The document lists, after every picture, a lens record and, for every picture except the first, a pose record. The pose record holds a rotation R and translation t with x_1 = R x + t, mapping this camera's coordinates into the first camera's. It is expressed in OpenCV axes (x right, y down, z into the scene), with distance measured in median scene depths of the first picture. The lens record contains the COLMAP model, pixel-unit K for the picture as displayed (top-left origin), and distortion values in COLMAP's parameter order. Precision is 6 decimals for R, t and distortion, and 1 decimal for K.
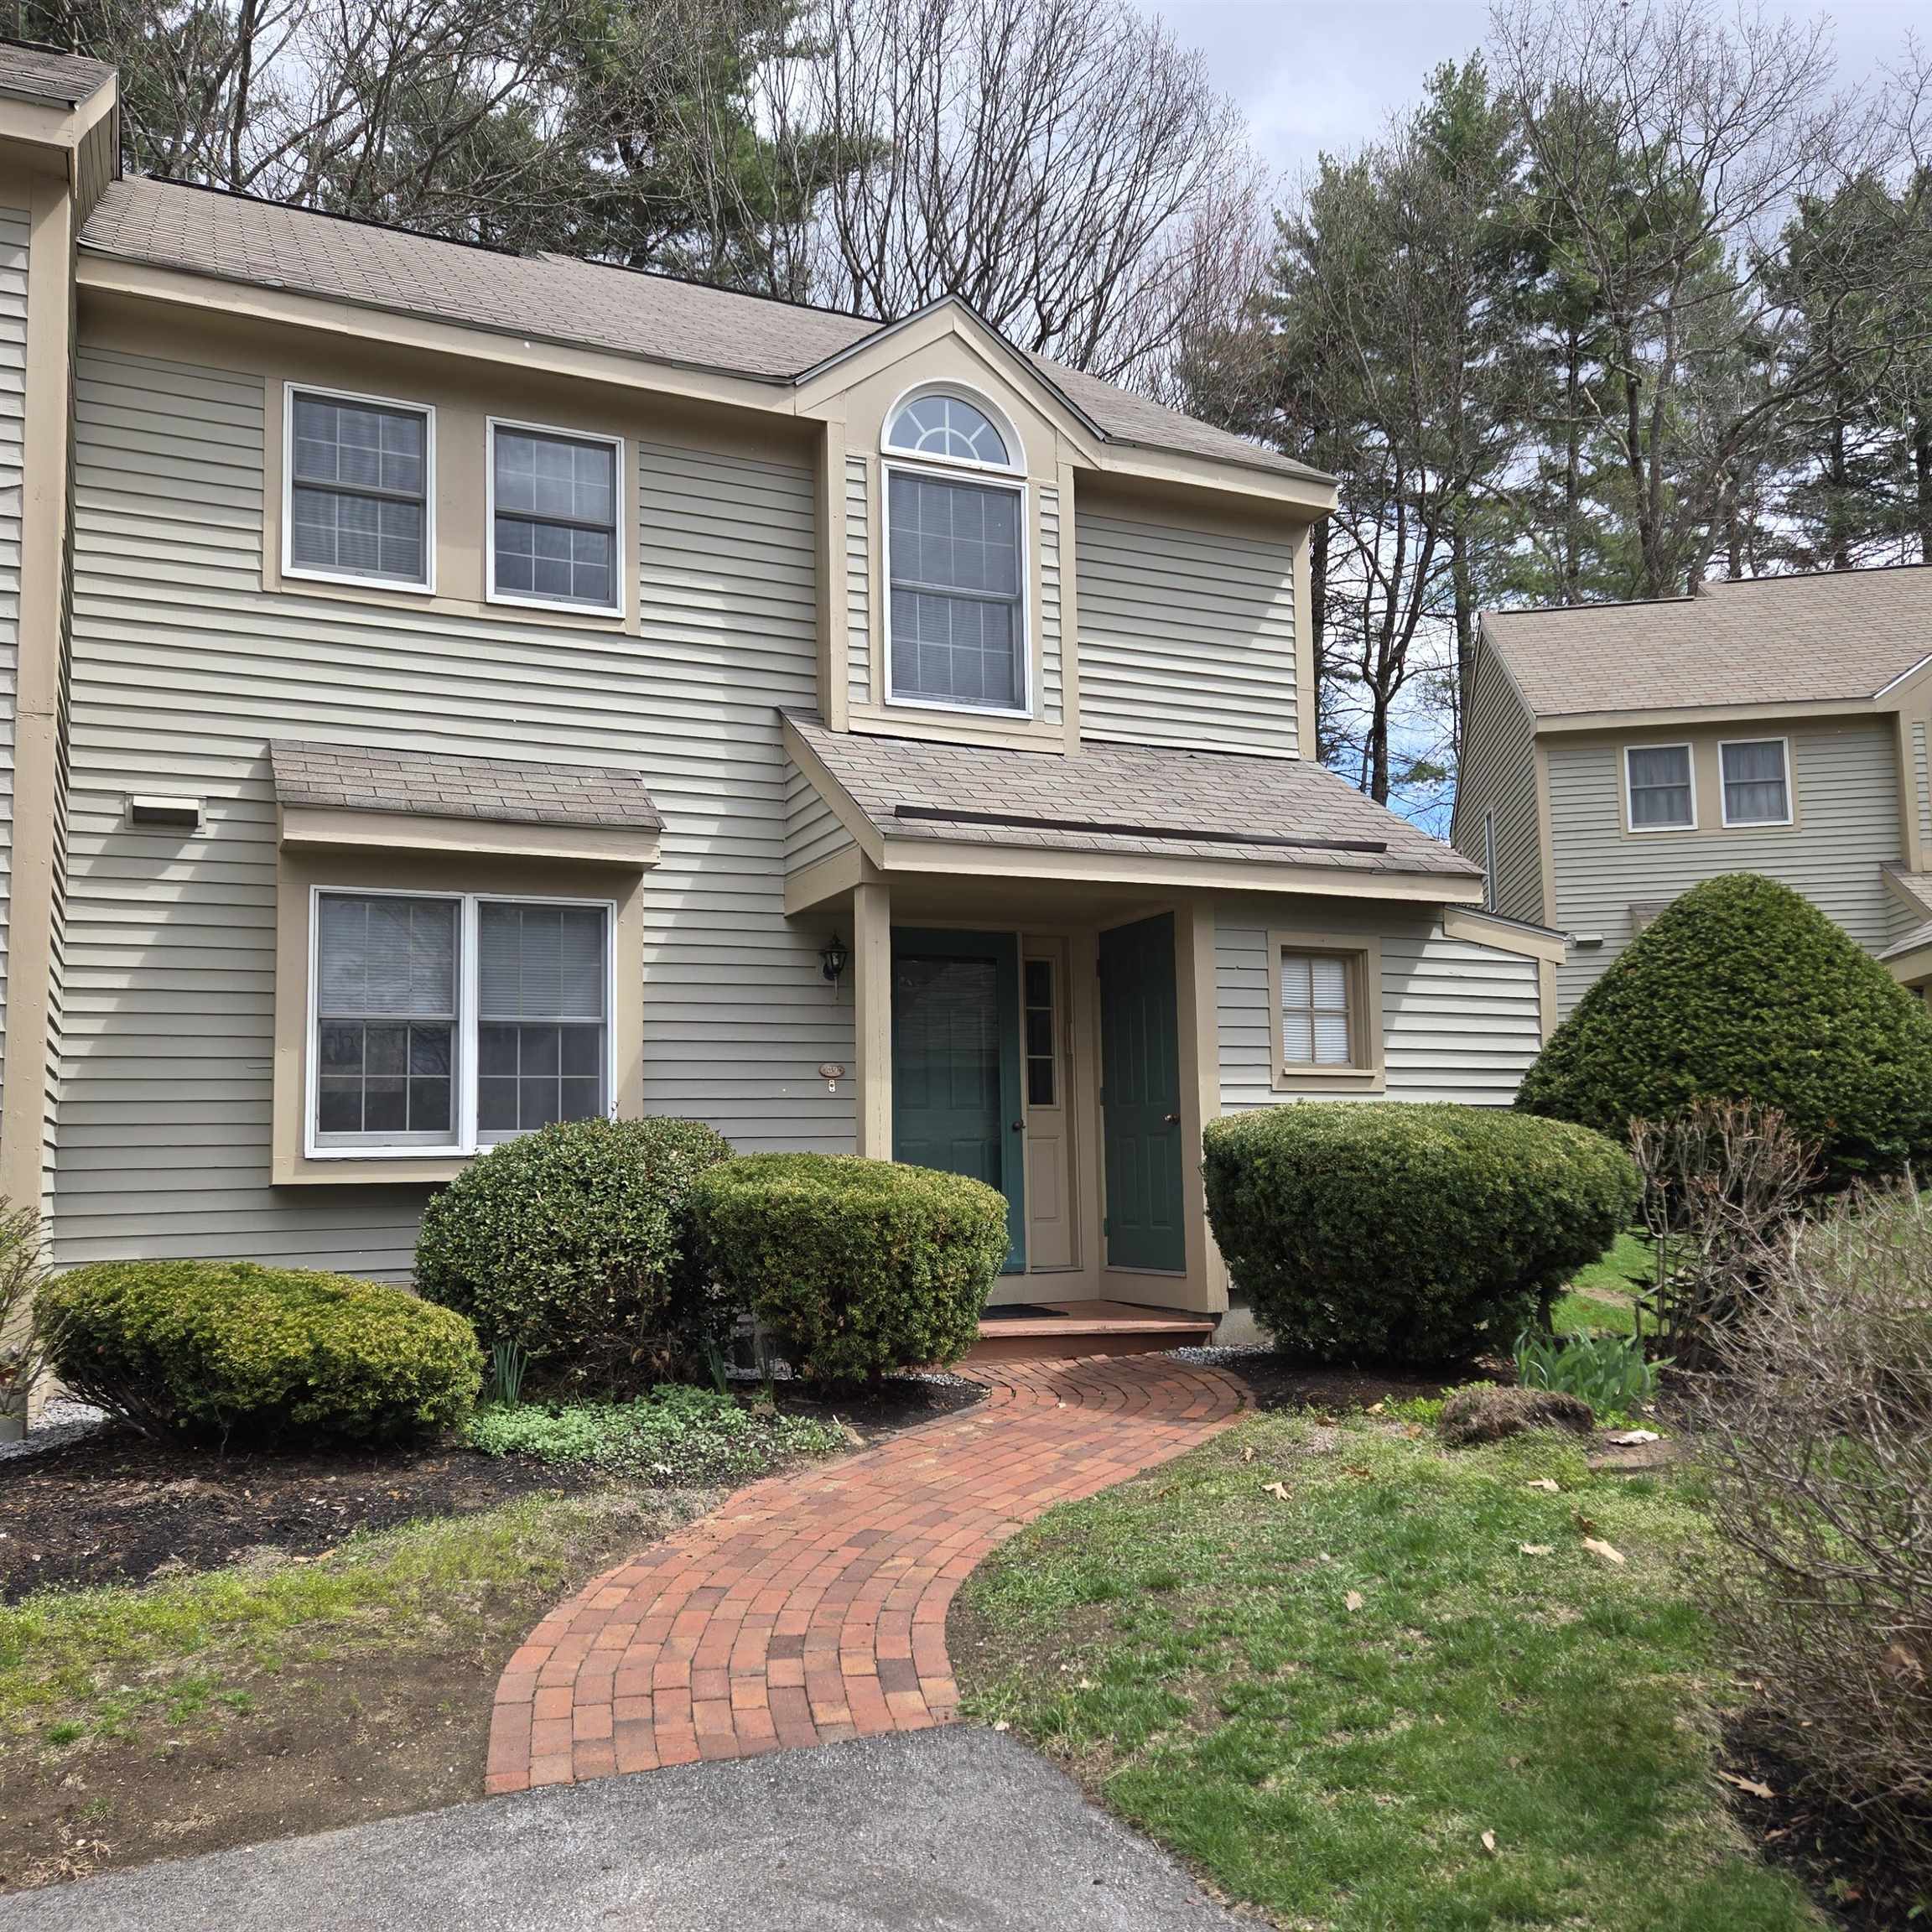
lens RADIAL K [[1710.6, 0, 970.1], [0, 1710.6, 1004.9], [0, 0, 1]] dist [0.085063, -0.066234]
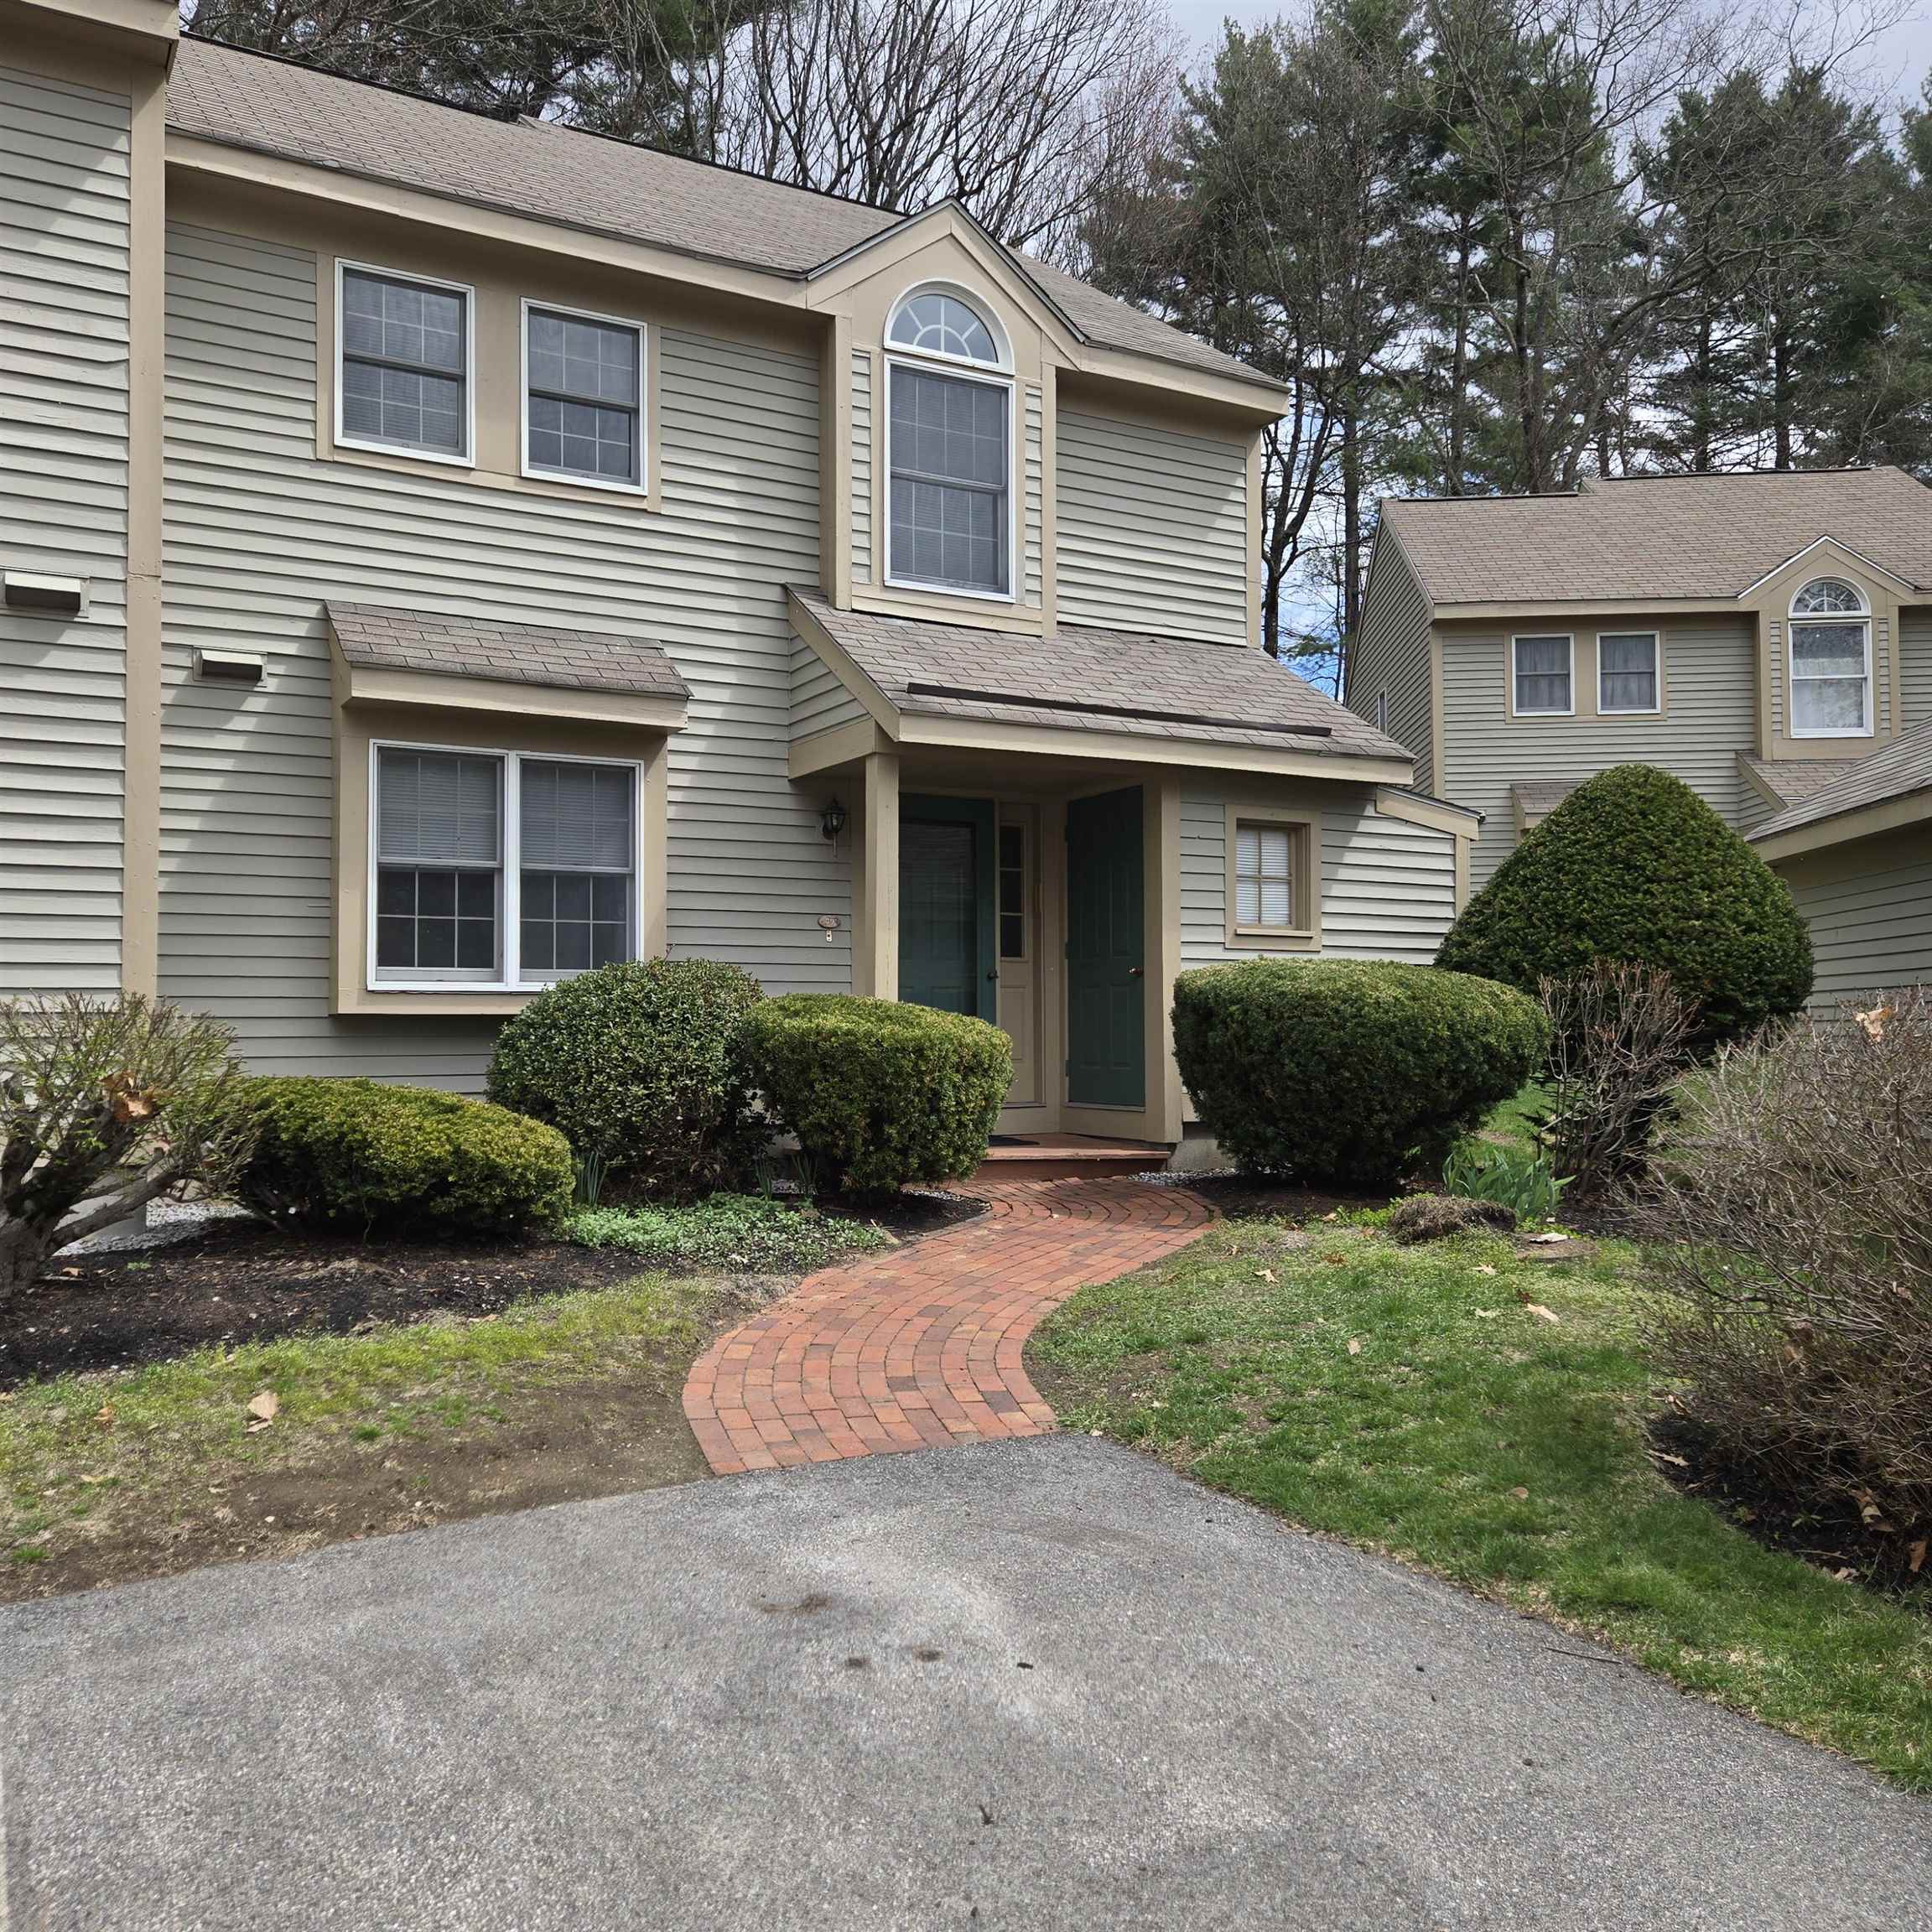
lens RADIAL K [[1730.7, 0, 966.0], [0, 1730.7, 966.0], [0, 0, 1]] dist [0.082974, -0.068440]
pose [[0.996265, 0.019163, 0.084199, -0.095936], [-0.024162, 0.997980, 0.058750, -0.000781], [-0.082903, -0.060565, 0.994716, -0.124583]]
